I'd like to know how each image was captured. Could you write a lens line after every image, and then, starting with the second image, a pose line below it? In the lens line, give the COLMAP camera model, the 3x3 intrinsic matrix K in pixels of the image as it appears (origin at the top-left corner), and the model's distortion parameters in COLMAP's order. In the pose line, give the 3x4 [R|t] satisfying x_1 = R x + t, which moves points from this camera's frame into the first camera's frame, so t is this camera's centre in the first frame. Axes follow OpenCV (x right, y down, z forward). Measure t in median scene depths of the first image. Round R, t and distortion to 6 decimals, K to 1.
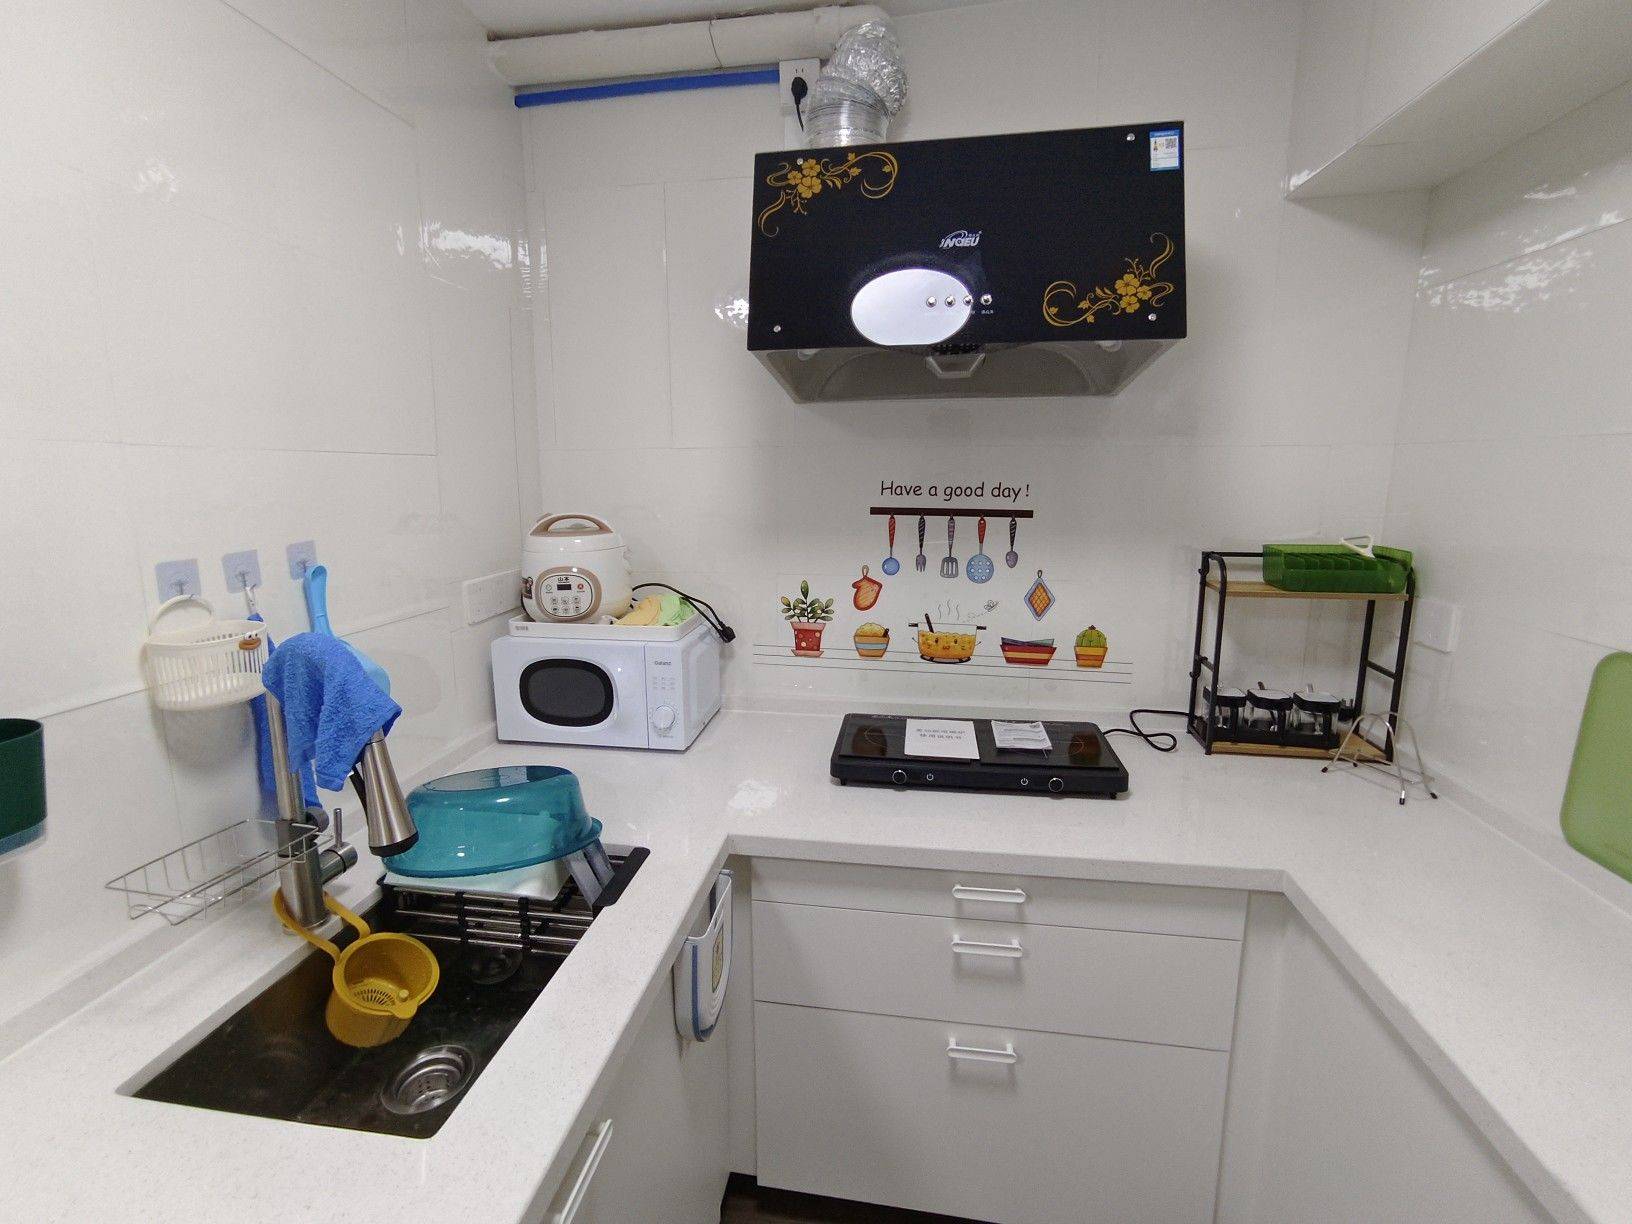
lens RADIAL K [[761.1, 0, 806.6], [0, 761.1, 599.4], [0, 0, 1]] dist [-0.054598, 0.040384]
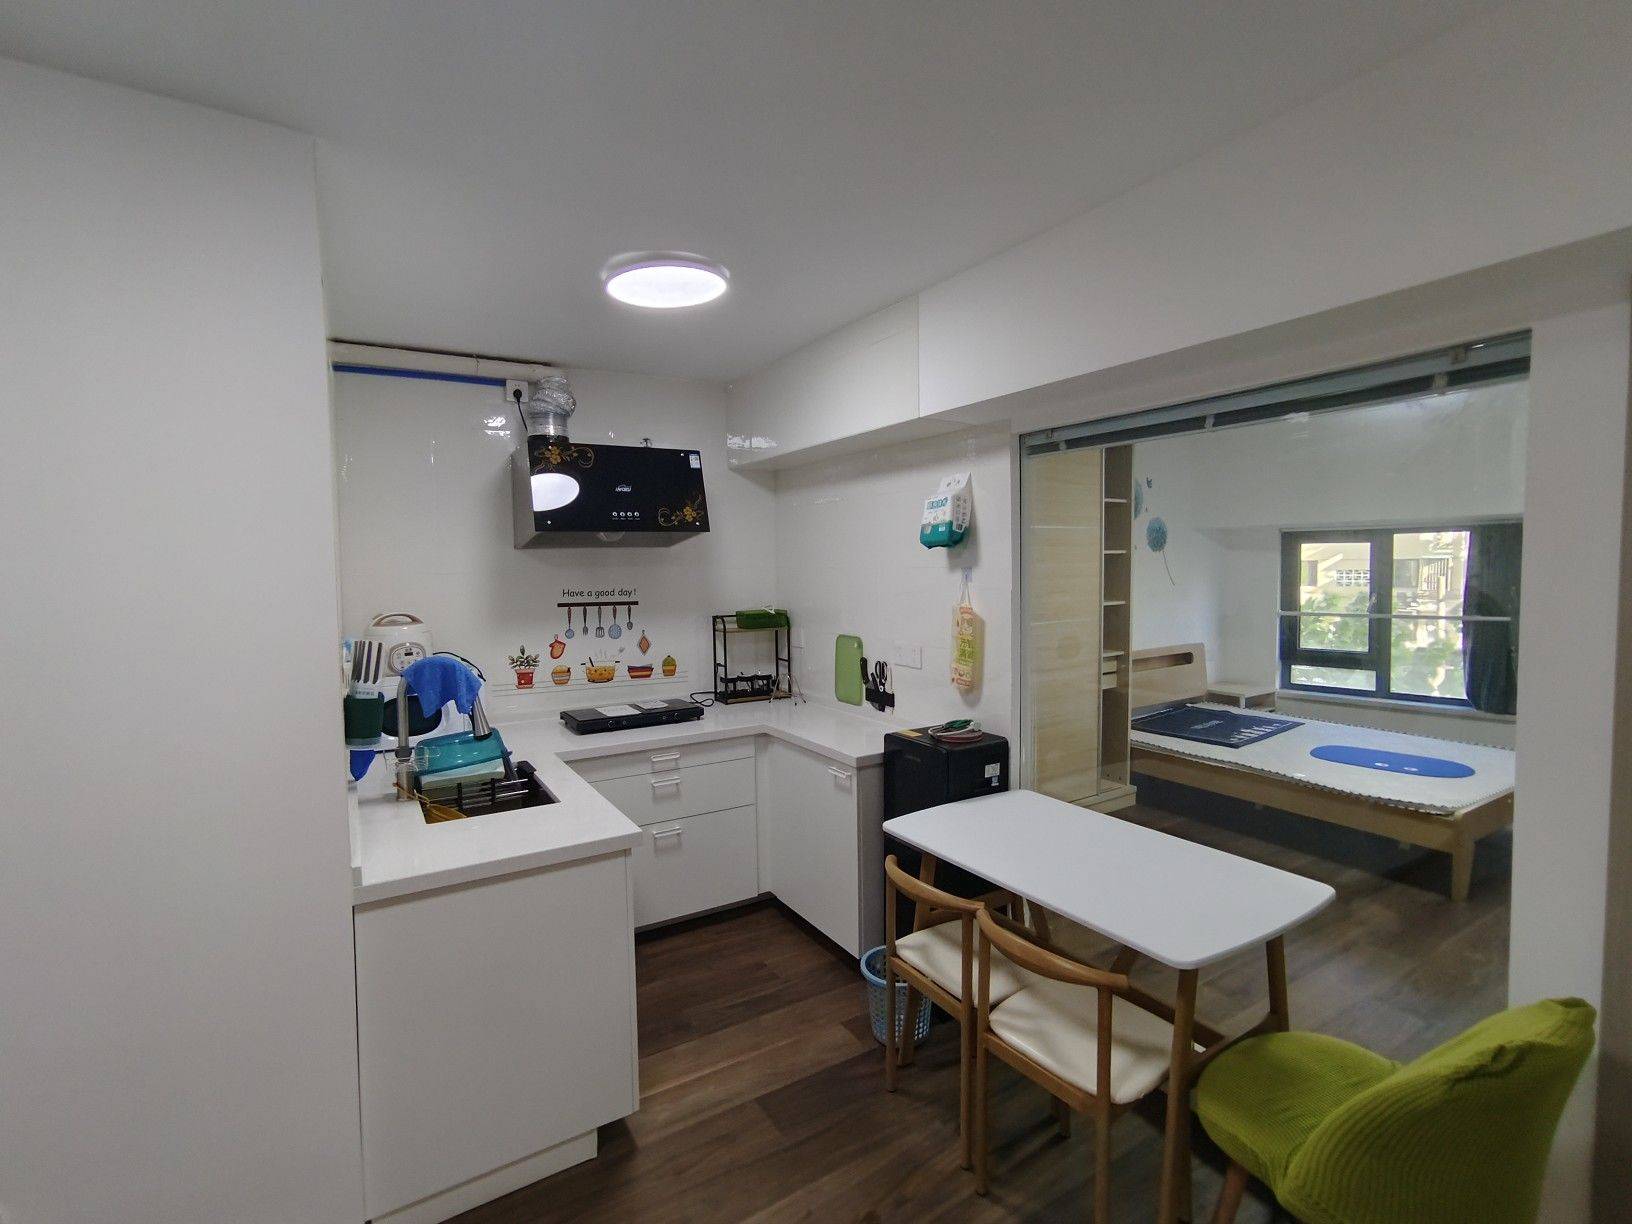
lens RADIAL K [[761.1, 0, 806.6], [0, 761.1, 599.4], [0, 0, 1]] dist [-0.054598, 0.040384]
pose [[0.761950, -0.036057, 0.646631, -0.722418], [0.124308, 0.988027, -0.091382, 0.129261], [-0.635594, 0.150010, 0.757309, -0.897704]]
